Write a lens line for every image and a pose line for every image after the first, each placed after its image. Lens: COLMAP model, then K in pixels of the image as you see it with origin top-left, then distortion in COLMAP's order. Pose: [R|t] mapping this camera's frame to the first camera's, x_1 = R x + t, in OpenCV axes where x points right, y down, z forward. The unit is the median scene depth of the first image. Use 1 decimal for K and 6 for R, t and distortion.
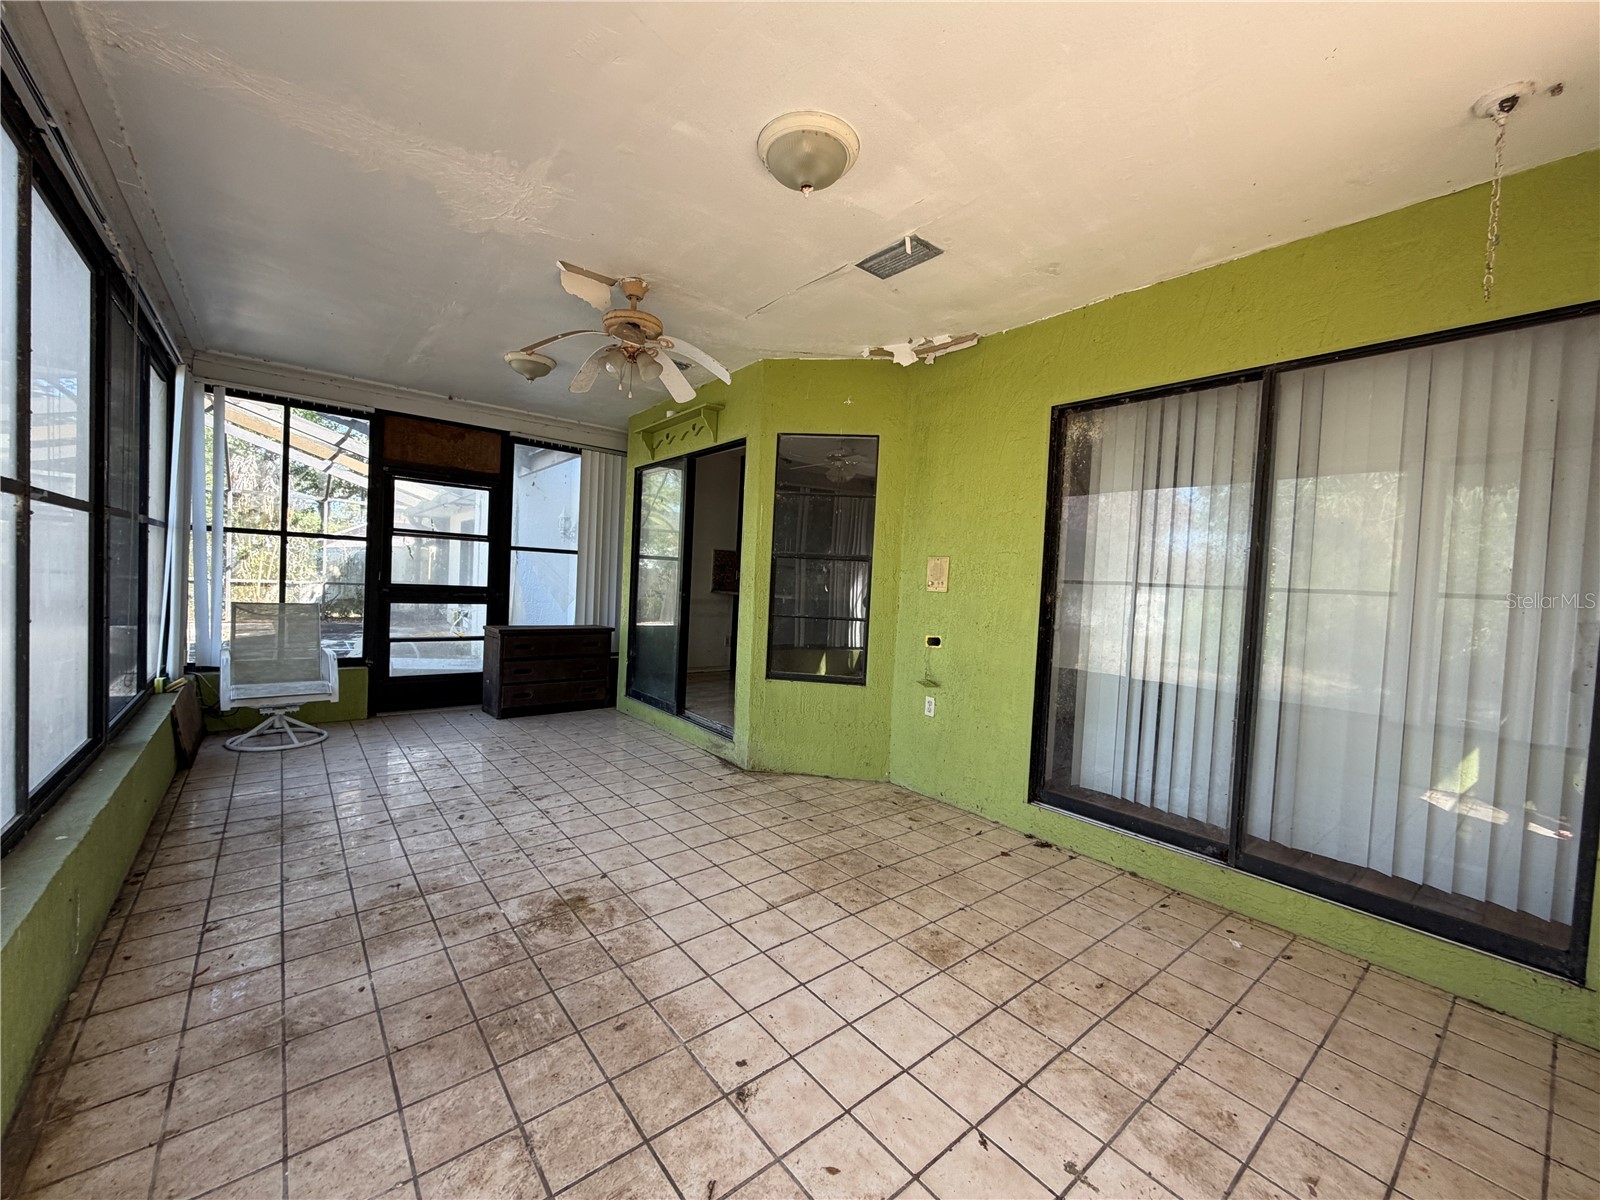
lens RADIAL K [[638.5, 0, 793.8], [0, 638.5, 602.4], [0, 0, 1]] dist [-0.004571, 0.000938]
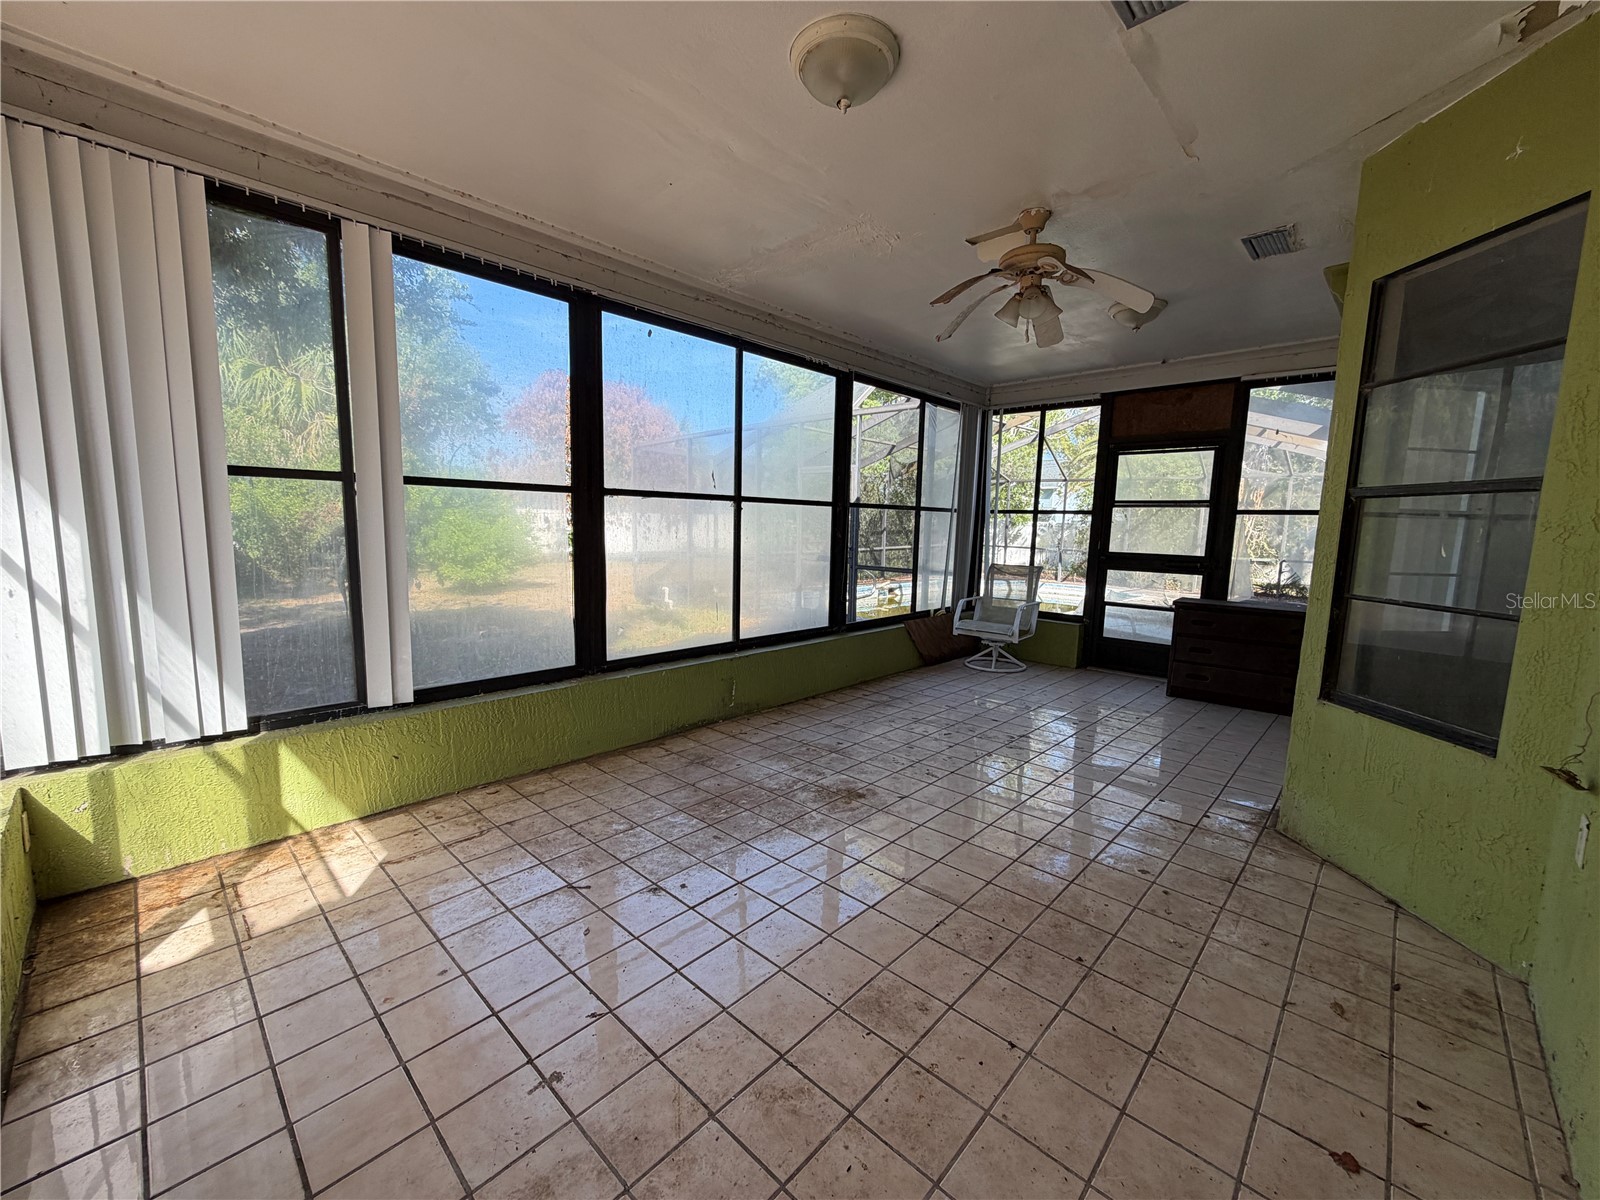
lens RADIAL K [[638.5, 0, 791.2], [0, 638.5, 600.5], [0, 0, 1]] dist [-0.004571, 0.000938]
pose [[0.126022, 0.073690, -0.989287, 0.662417], [-0.051362, 0.996384, 0.067676, 0.013408], [0.990697, 0.042283, 0.129351, 0.553857]]
